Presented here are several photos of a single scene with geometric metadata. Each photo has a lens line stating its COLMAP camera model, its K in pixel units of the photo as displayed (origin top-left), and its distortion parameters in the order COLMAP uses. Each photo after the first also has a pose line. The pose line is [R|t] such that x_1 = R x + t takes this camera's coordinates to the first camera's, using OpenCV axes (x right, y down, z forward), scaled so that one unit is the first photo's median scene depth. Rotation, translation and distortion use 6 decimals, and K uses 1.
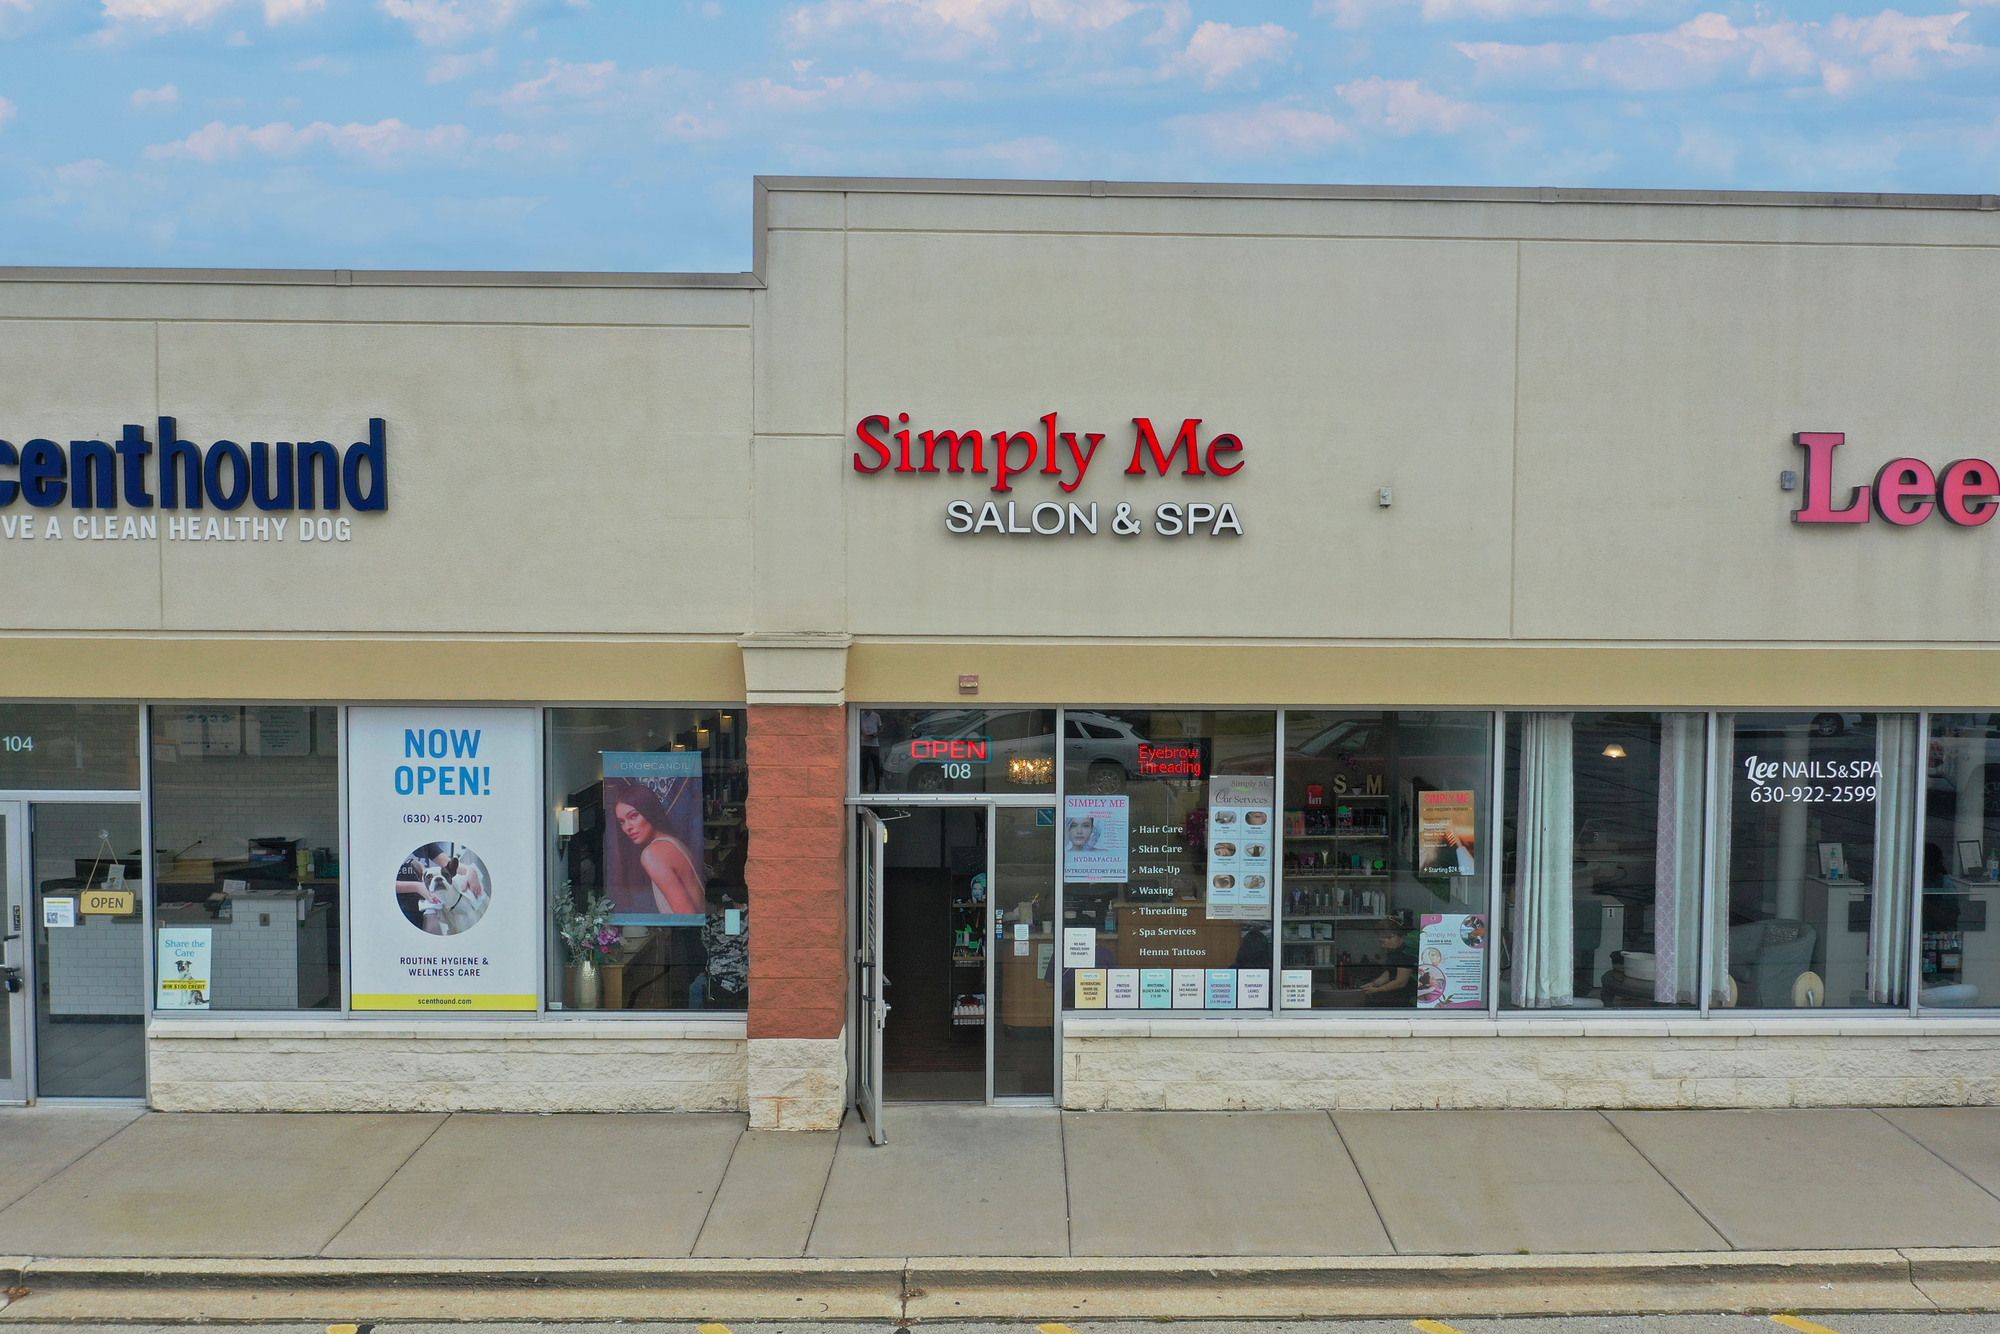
lens RADIAL K [[2079.5, 0, 1081.2], [0, 2079.5, 638.9], [0, 0, 1]] dist [-0.020512, -0.000764]
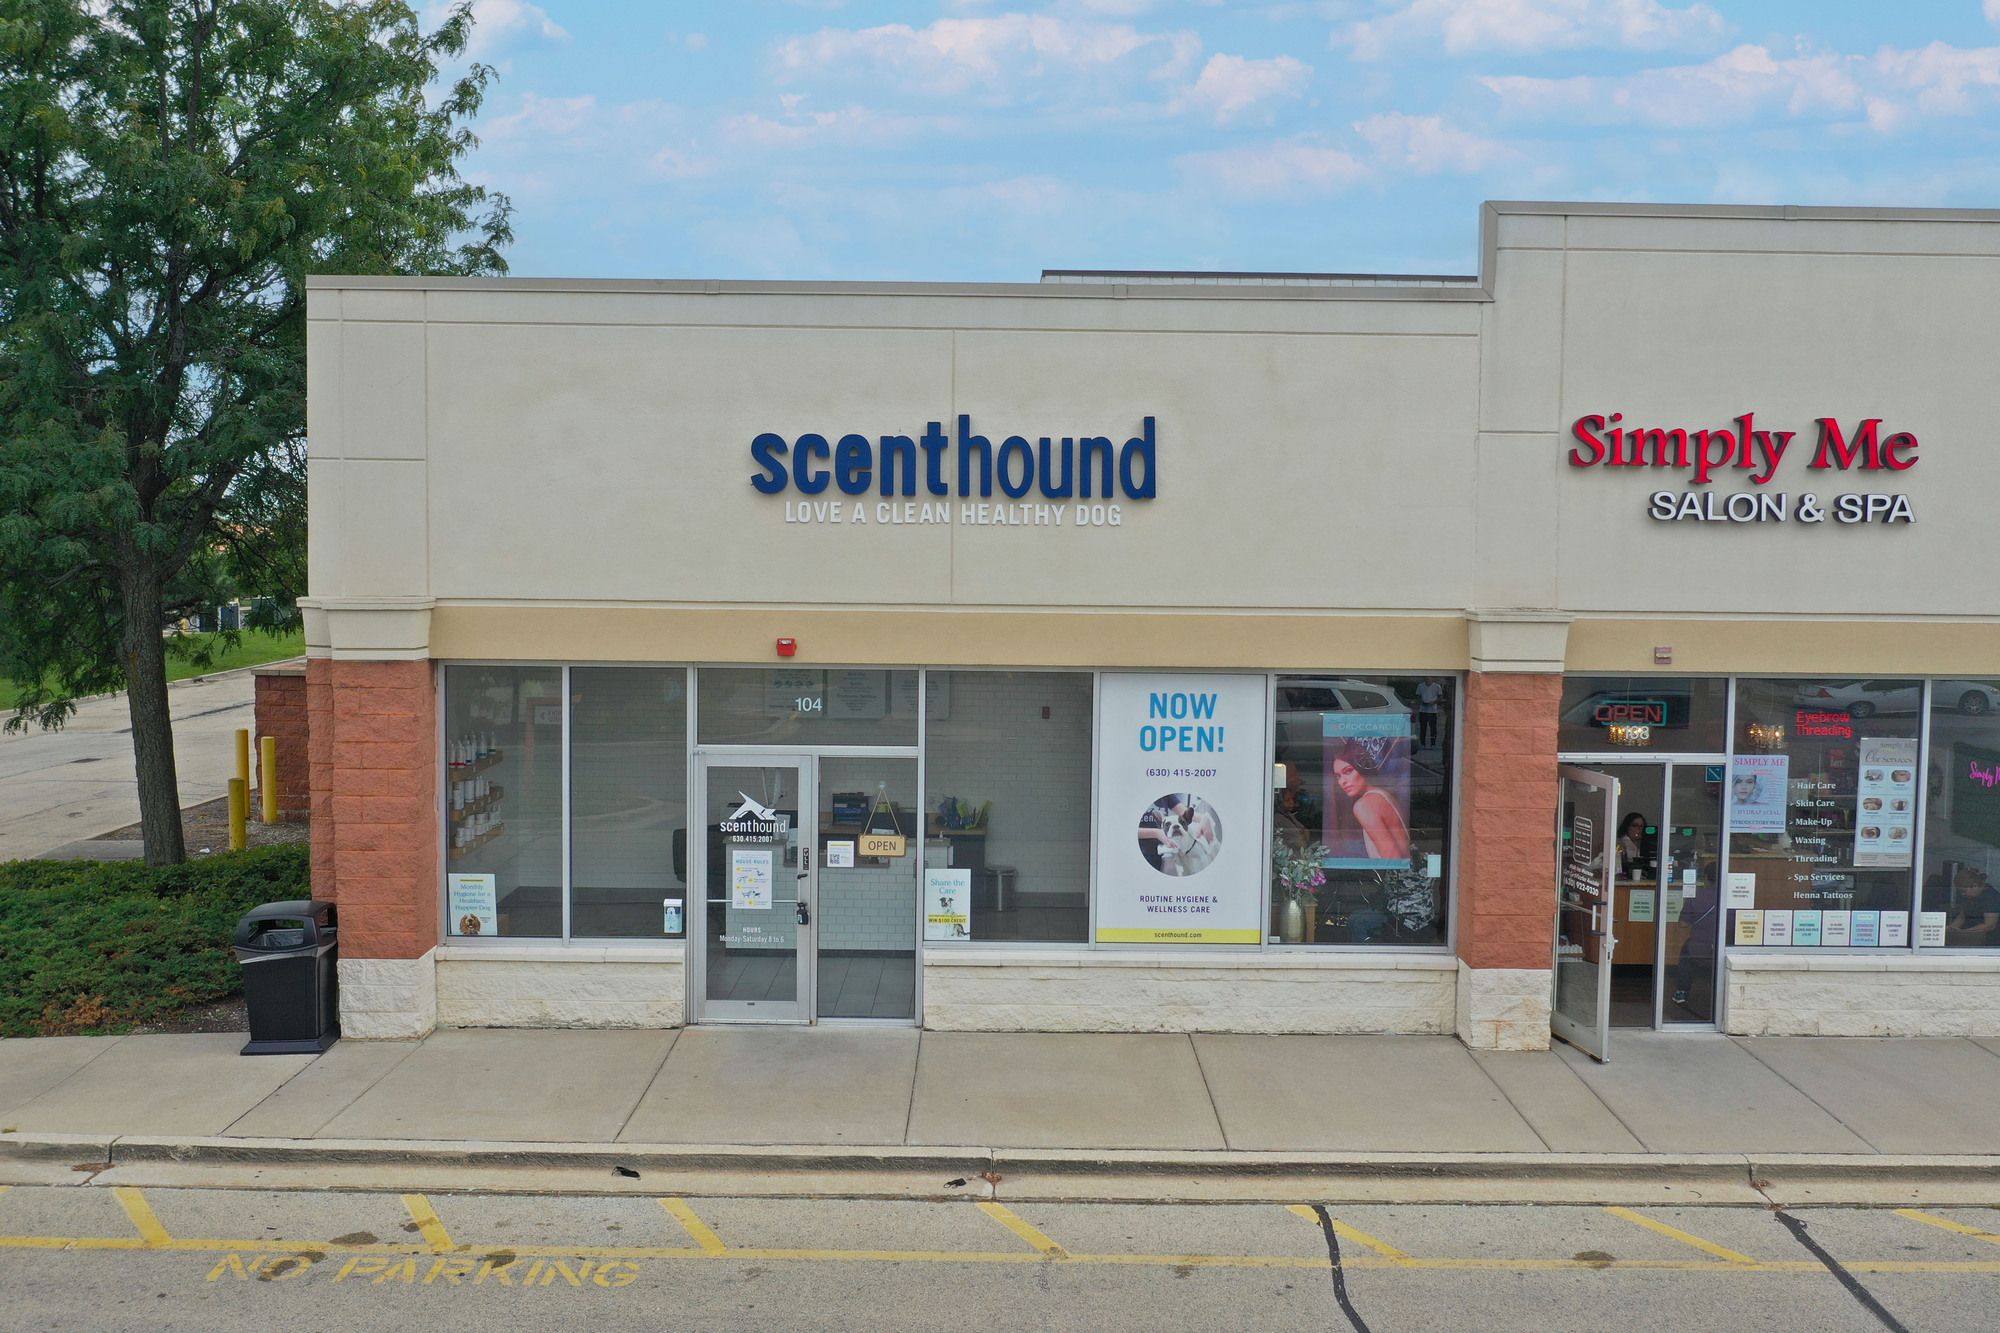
lens RADIAL K [[2026.2, 0, 1001.5], [0, 2026.2, 650.9], [0, 0, 1]] dist [-0.014663, -0.003222]
pose [[0.999584, 0.004130, -0.028538, -0.374760], [-0.003628, 0.999838, 0.017606, 0.001649], [0.028606, -0.017495, 0.999438, -0.099484]]
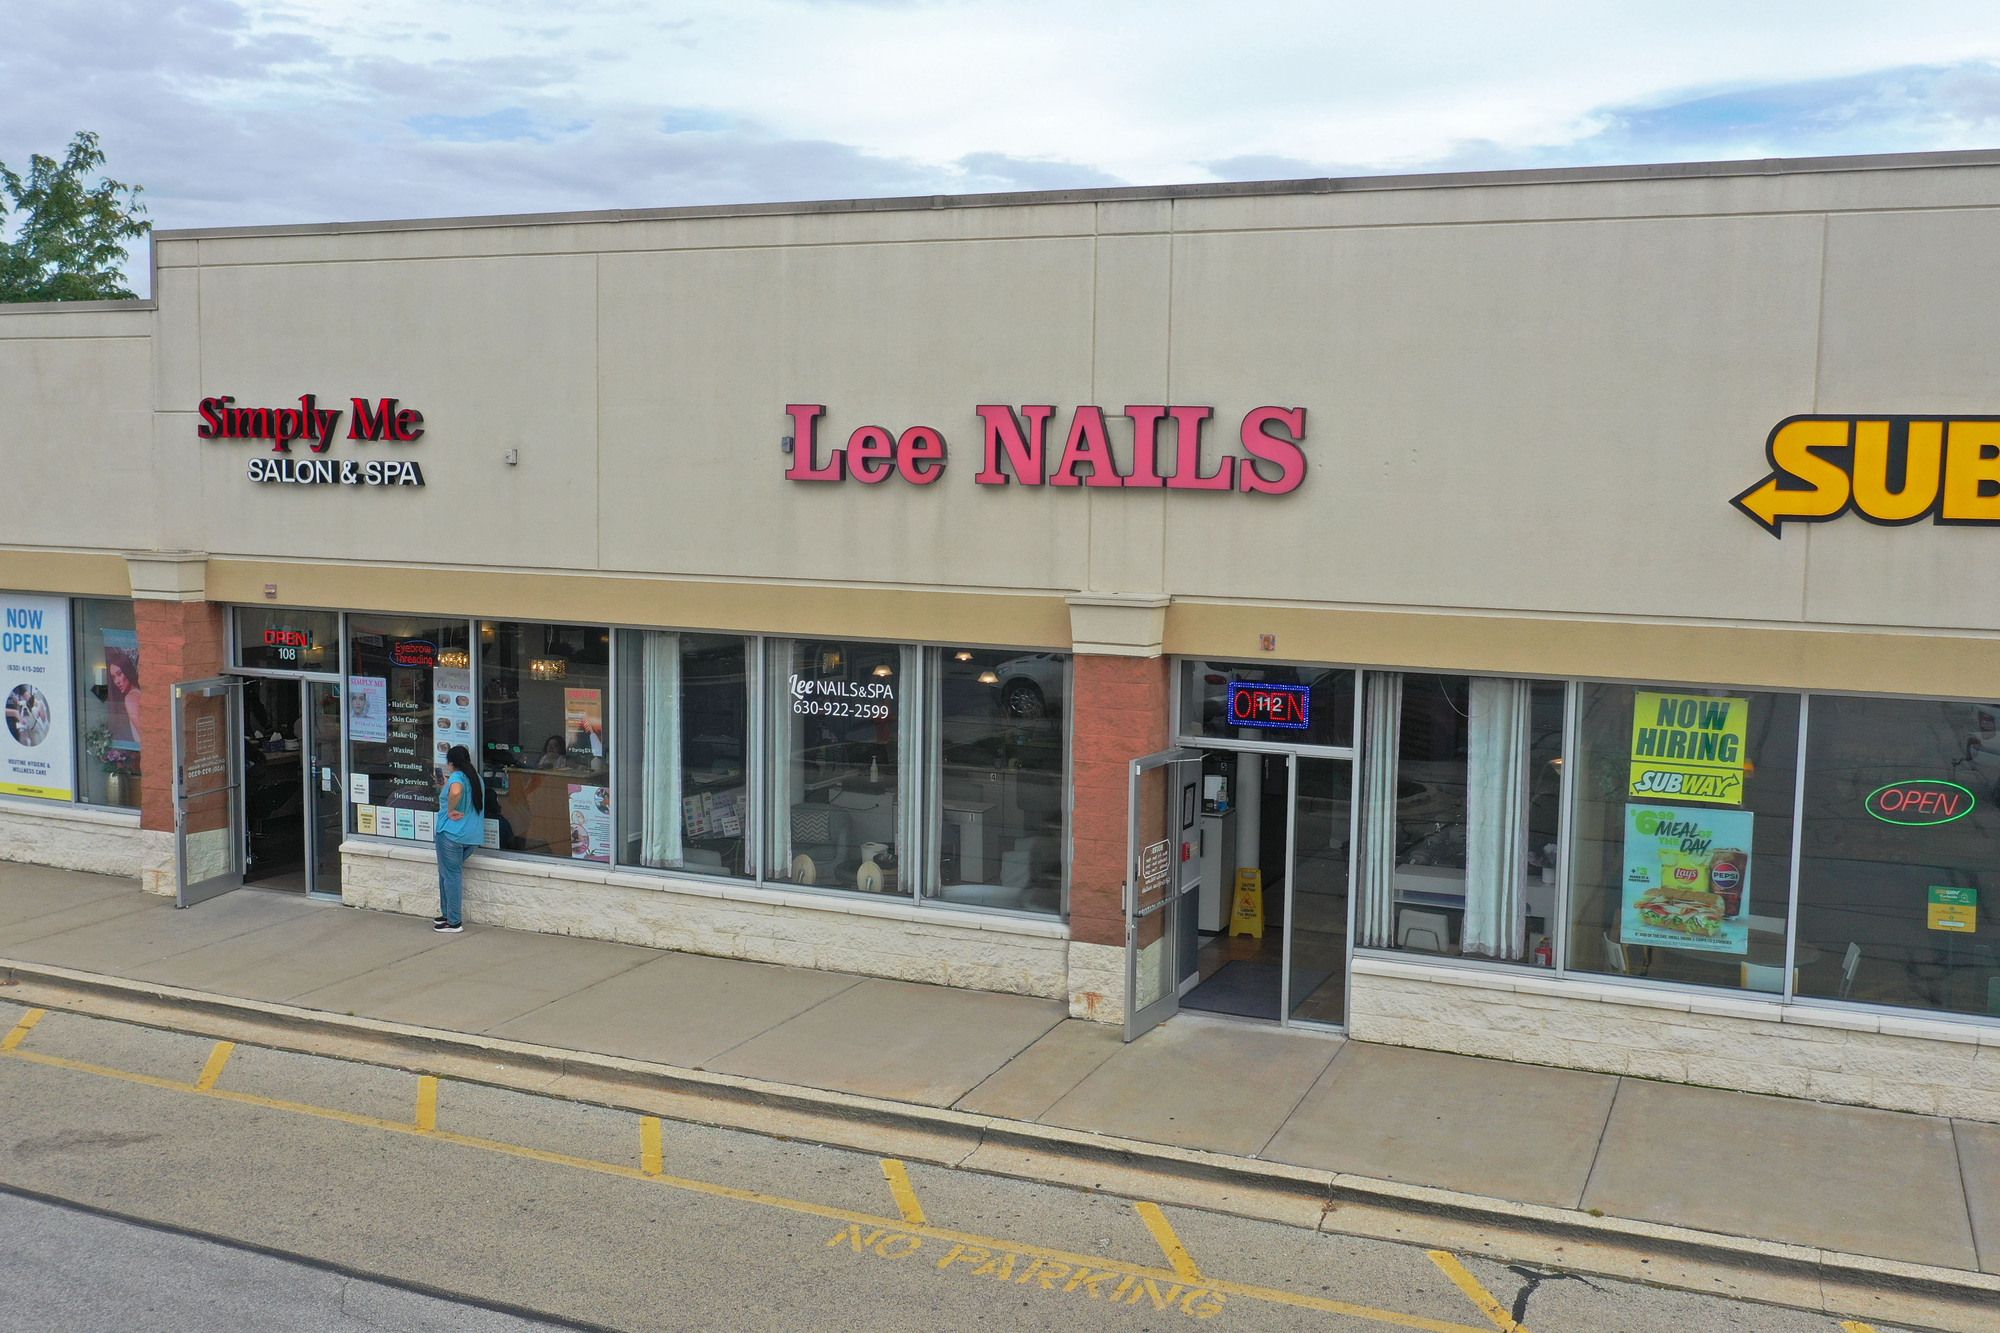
lens RADIAL K [[1913.1, 0, 1001.3], [0, 1913.1, 662.8], [0, 0, 1]] dist [-0.008234, -0.009318]
pose [[0.903600, 0.049880, -0.425463, 0.924185], [-0.038670, 0.998641, 0.034951, 0.006398], [0.426628, -0.015129, 0.904301, 0.048694]]
